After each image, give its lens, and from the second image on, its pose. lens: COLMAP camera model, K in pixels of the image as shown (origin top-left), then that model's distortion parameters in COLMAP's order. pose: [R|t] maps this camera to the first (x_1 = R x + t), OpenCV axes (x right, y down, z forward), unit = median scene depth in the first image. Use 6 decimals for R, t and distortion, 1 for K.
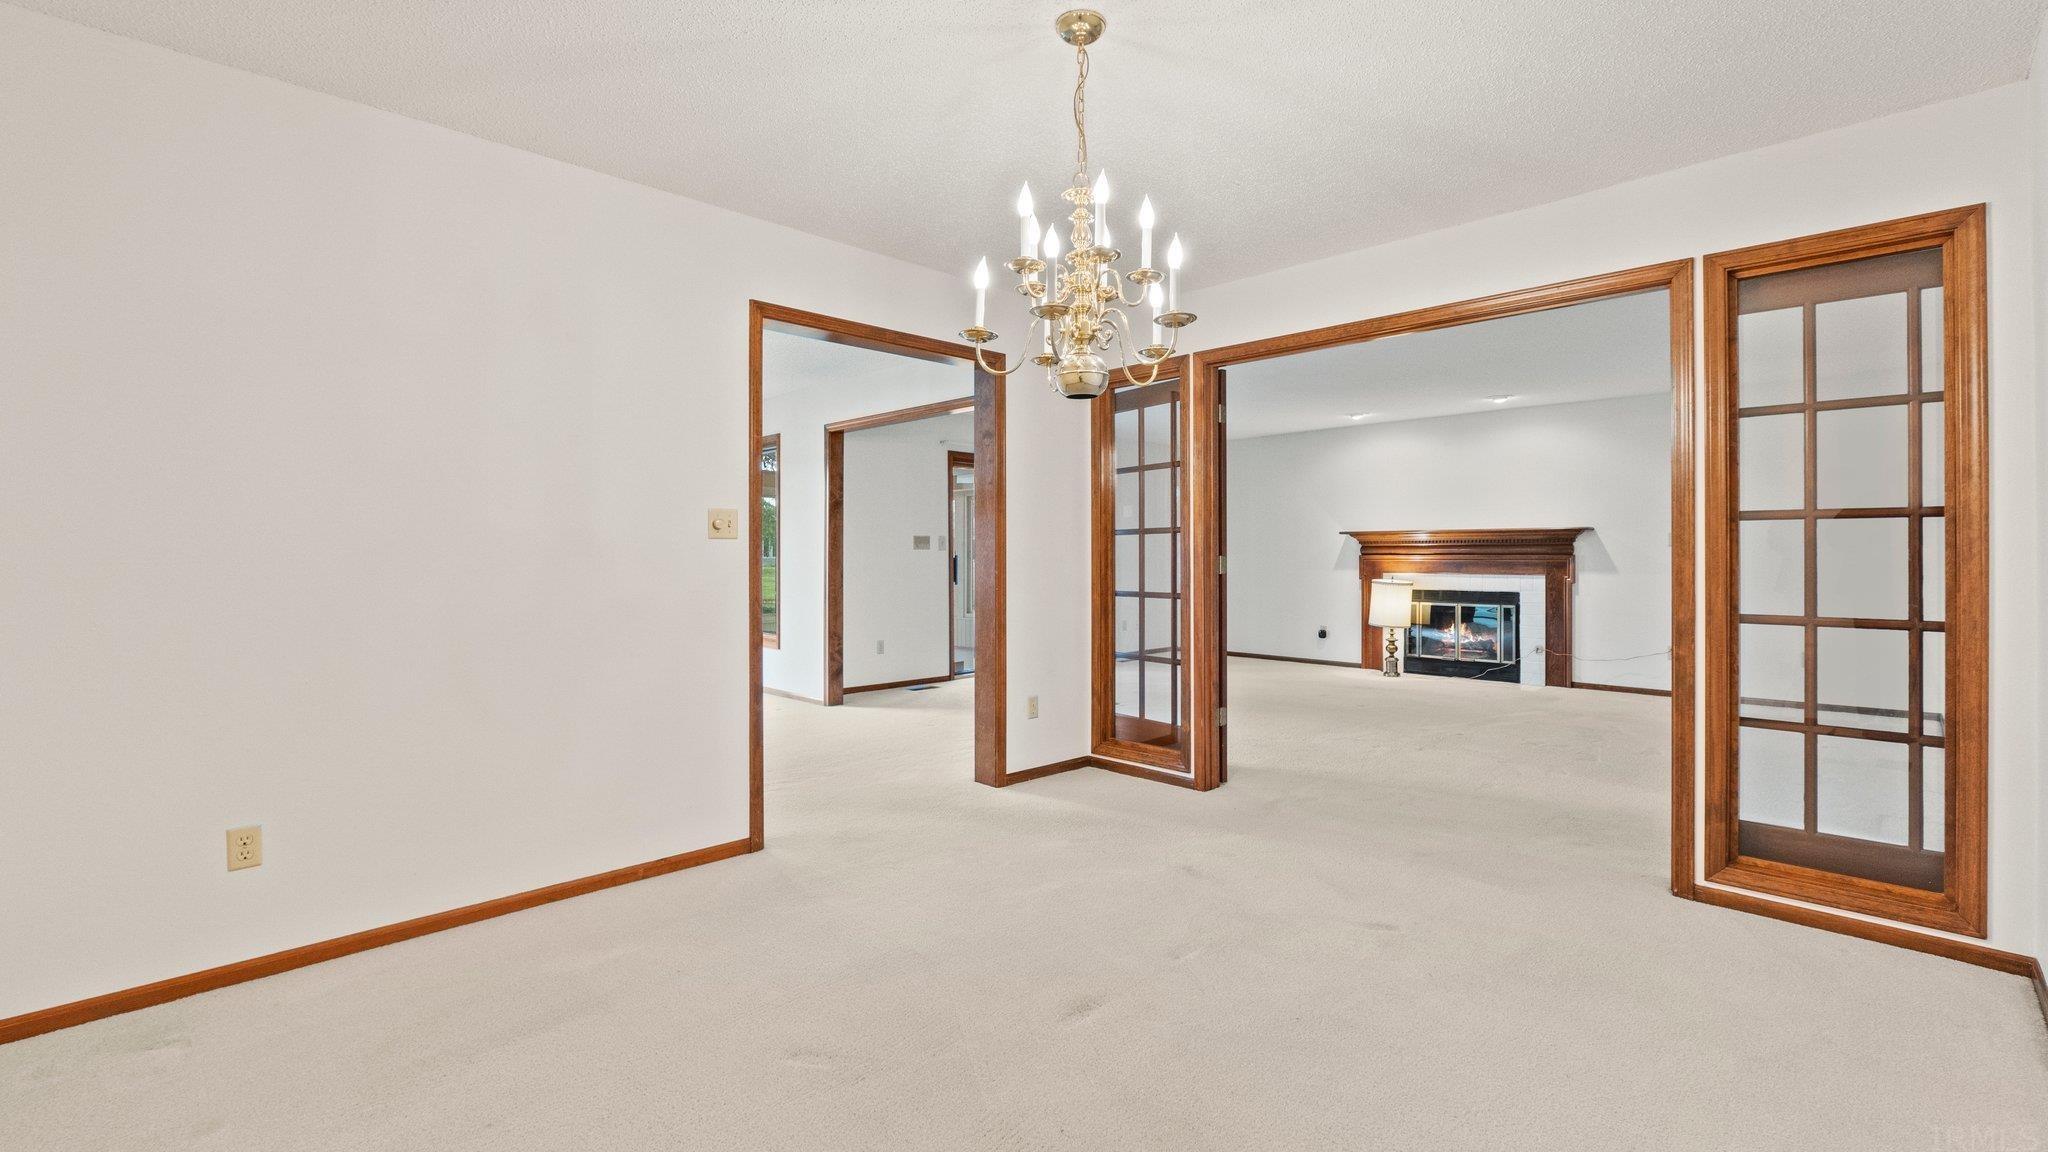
lens RADIAL K [[906.8, 0, 1044.2], [0, 906.8, 528.6], [0, 0, 1]] dist [-0.000288, -0.000051]
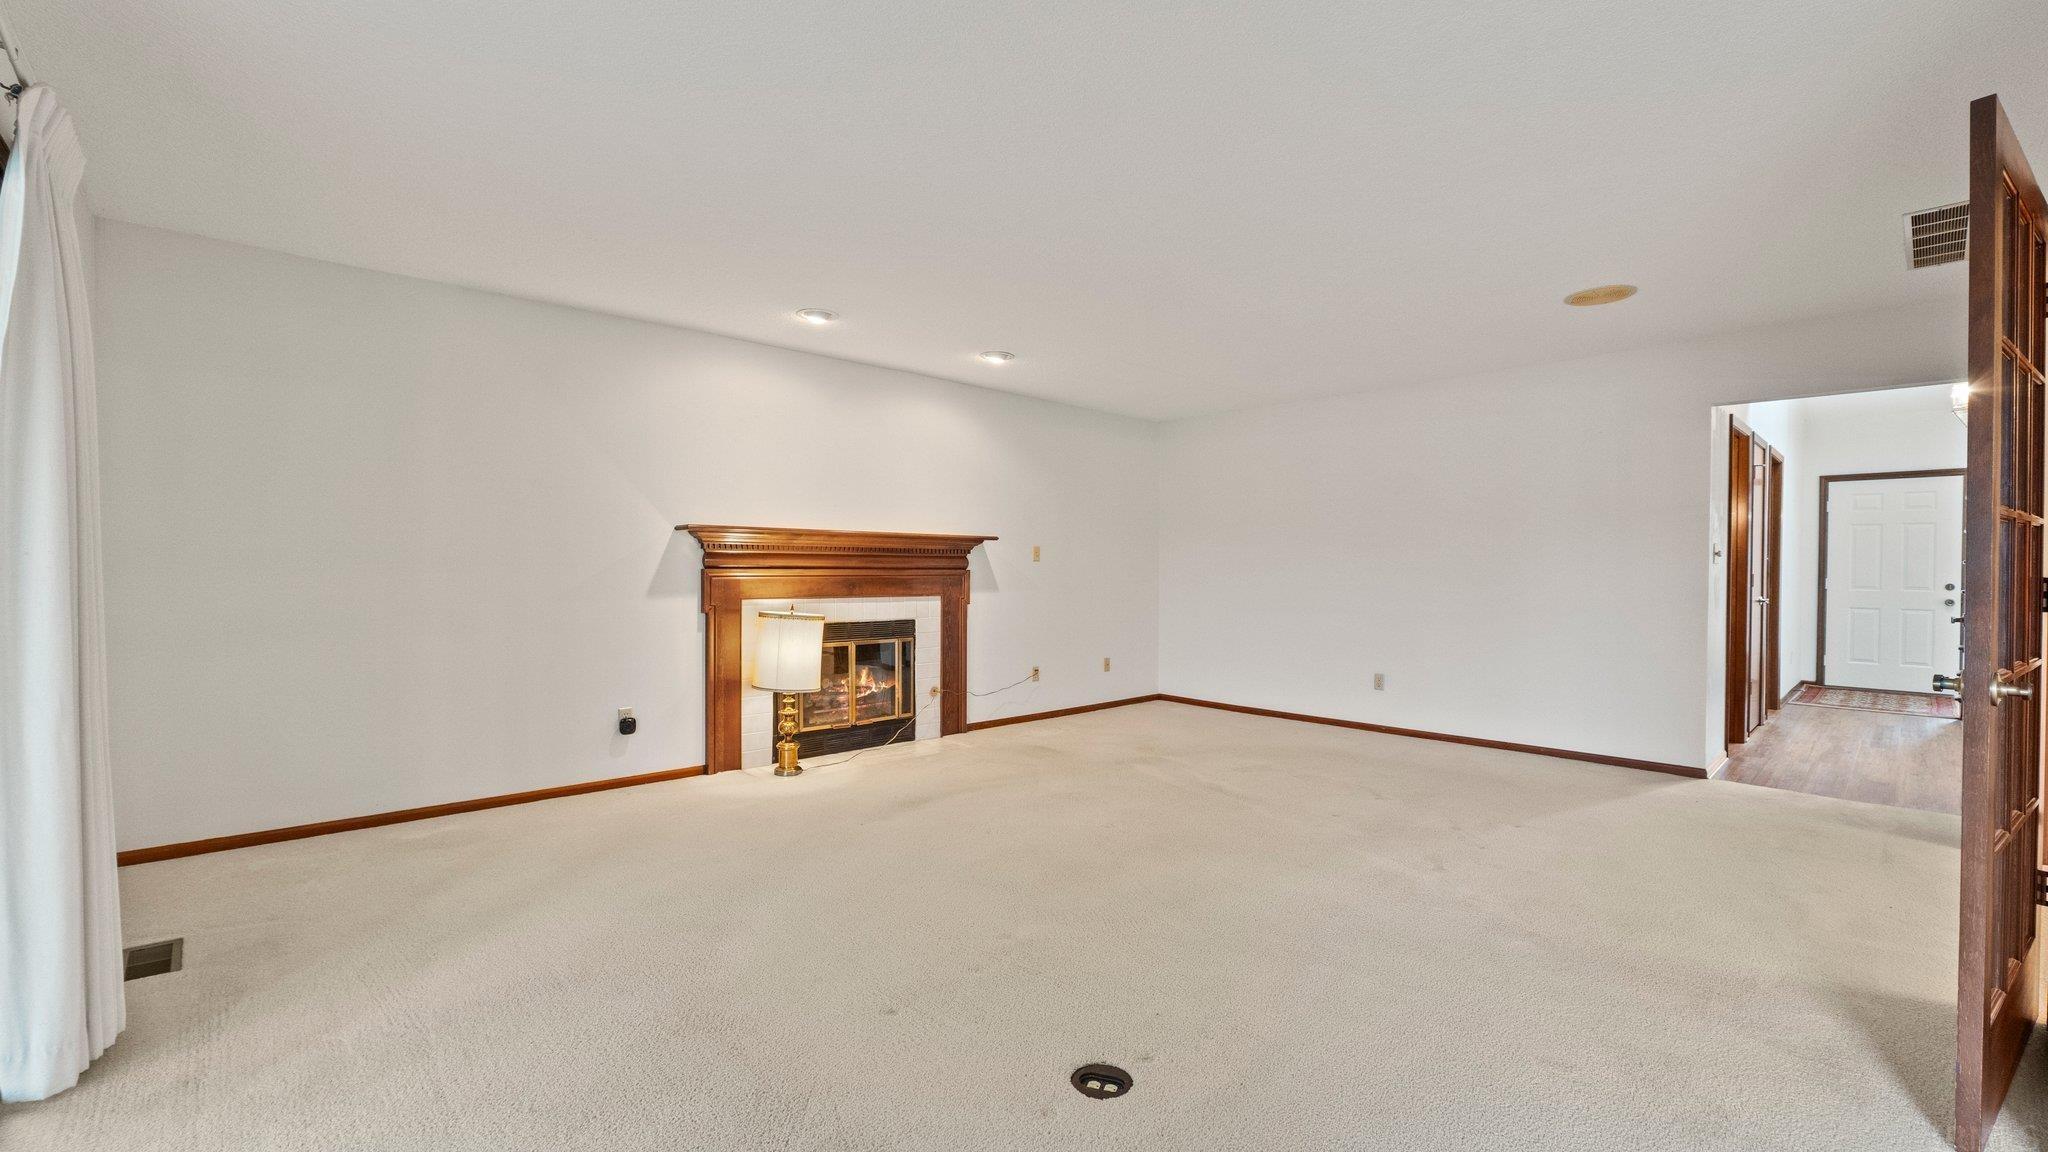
lens RADIAL K [[868.1, 0, 1024.2], [0, 868.1, 563.5], [0, 0, 1]] dist [0.000055, 0.000045]
pose [[0.047289, 0.005019, 0.998869, -0.187934], [-0.036427, 0.999331, -0.003297, 0.022684], [-0.998217, -0.036230, 0.047440, 0.863657]]
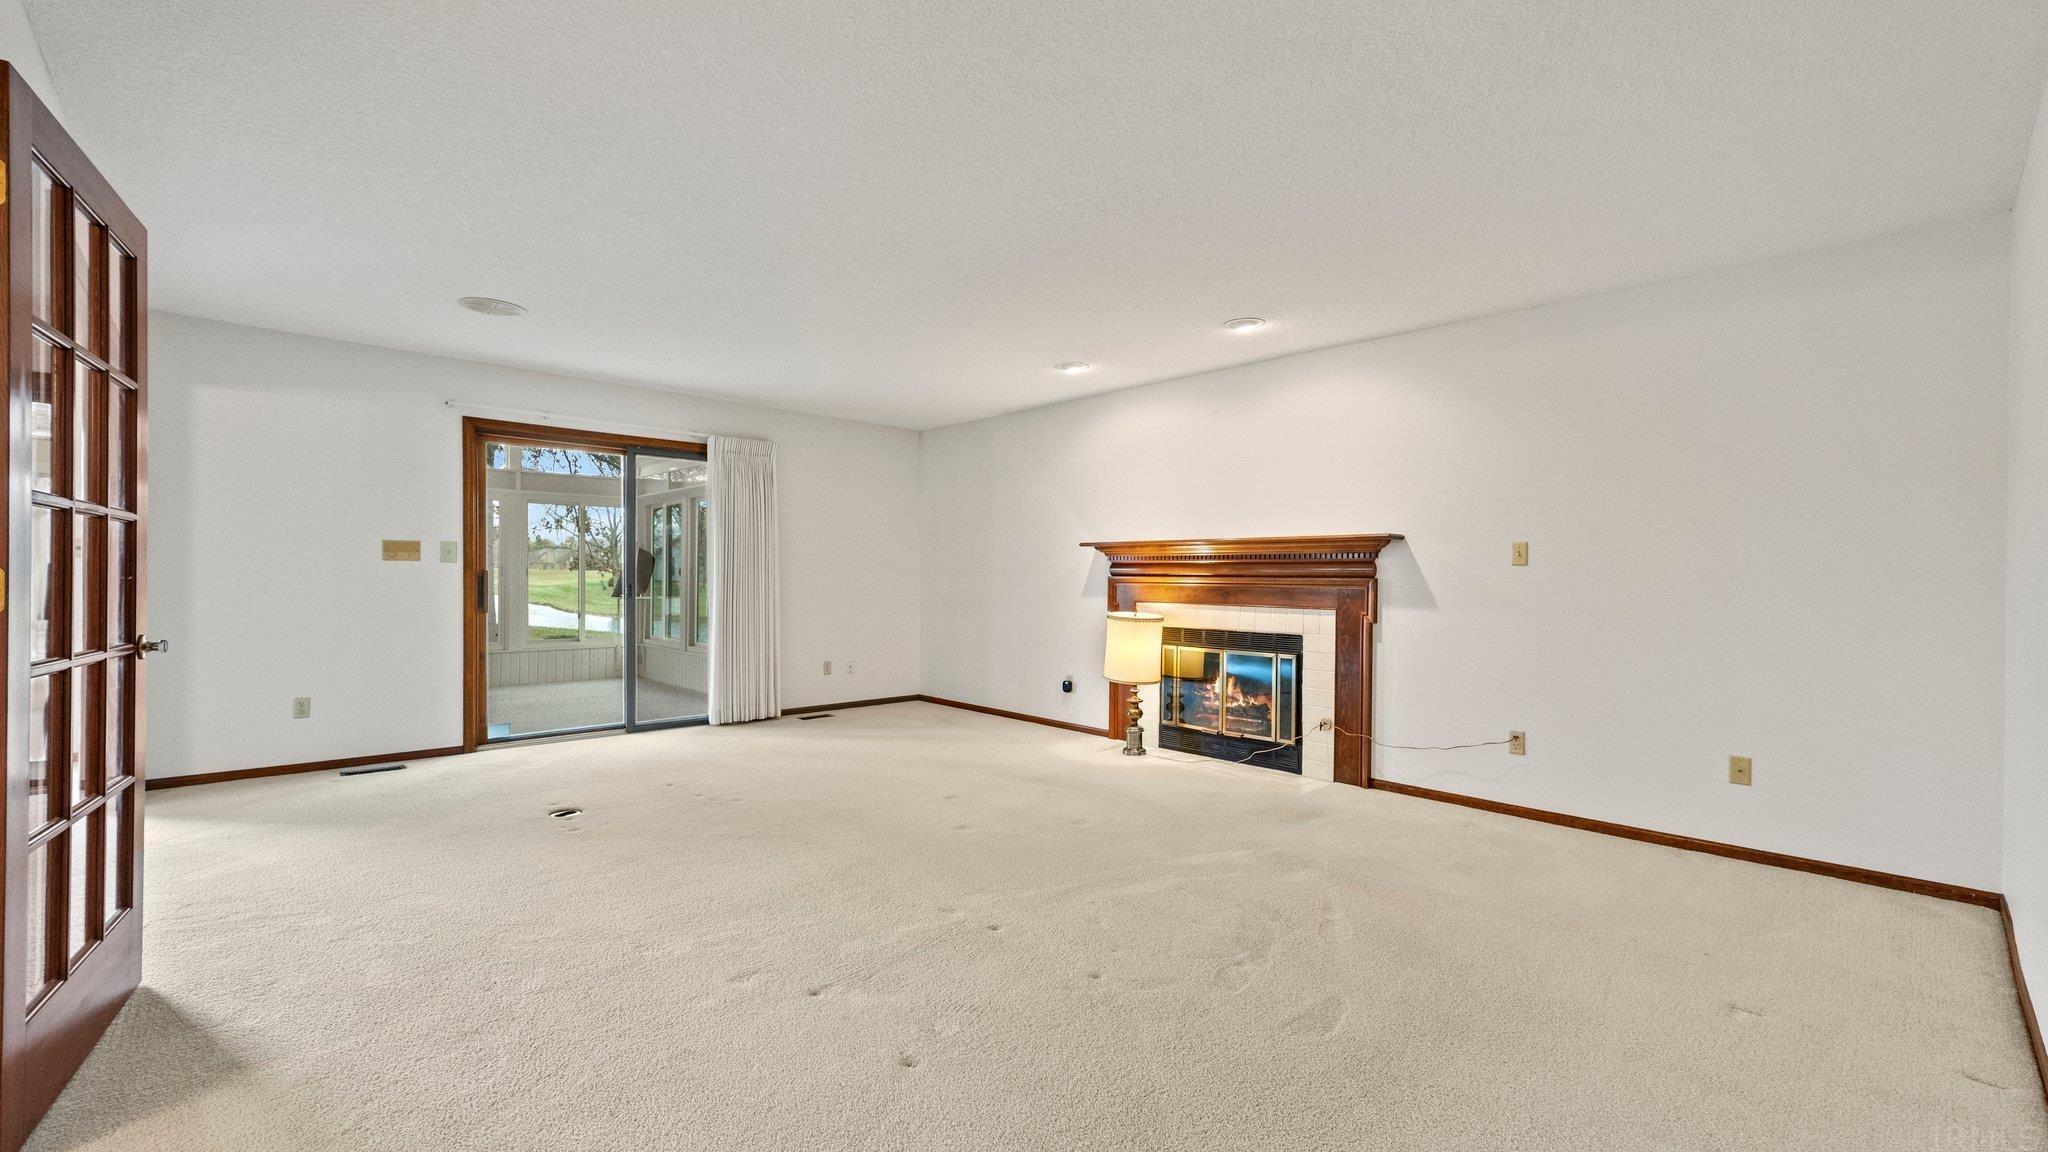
lens RADIAL K [[868.1, 0, 1024.2], [0, 868.1, 563.5], [0, 0, 1]] dist [0.000055, 0.000045]
pose [[0.999218, 0.009478, -0.038375, 0.341876], [-0.008899, 0.999844, 0.015254, 0.010884], [0.038514, -0.014900, 0.999147, 0.364239]]
